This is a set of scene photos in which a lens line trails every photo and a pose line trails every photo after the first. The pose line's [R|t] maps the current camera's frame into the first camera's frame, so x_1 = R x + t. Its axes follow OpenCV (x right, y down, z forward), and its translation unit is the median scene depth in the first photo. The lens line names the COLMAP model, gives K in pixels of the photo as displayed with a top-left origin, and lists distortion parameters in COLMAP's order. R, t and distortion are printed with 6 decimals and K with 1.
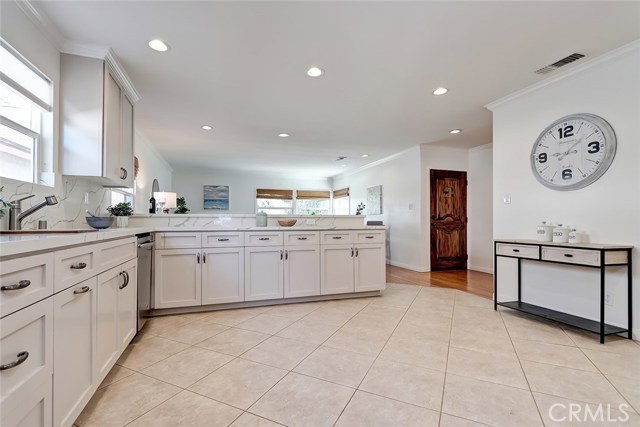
lens RADIAL K [[294.4, 0, 318.0], [0, 294.4, 217.5], [0, 0, 1]] dist [-0.000945, -0.000231]
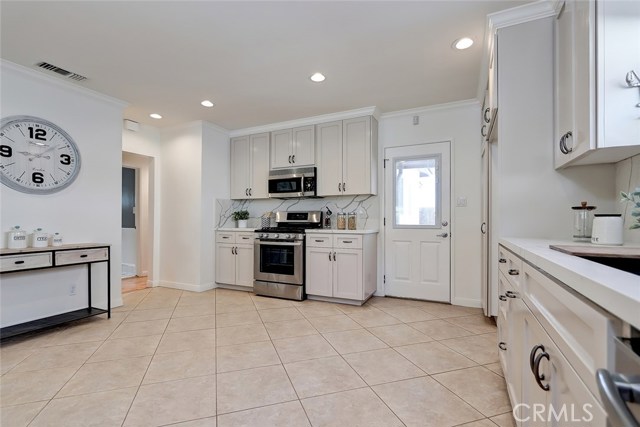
lens RADIAL K [[294.5, 0, 307.3], [0, 294.5, 215.8], [0, 0, 1]] dist [0.000416, -0.000335]
pose [[-0.681560, 0.010094, 0.731693, -0.556767], [-0.005745, 0.999800, -0.019144, -0.006911], [-0.731740, -0.017251, -0.681366, 1.167656]]
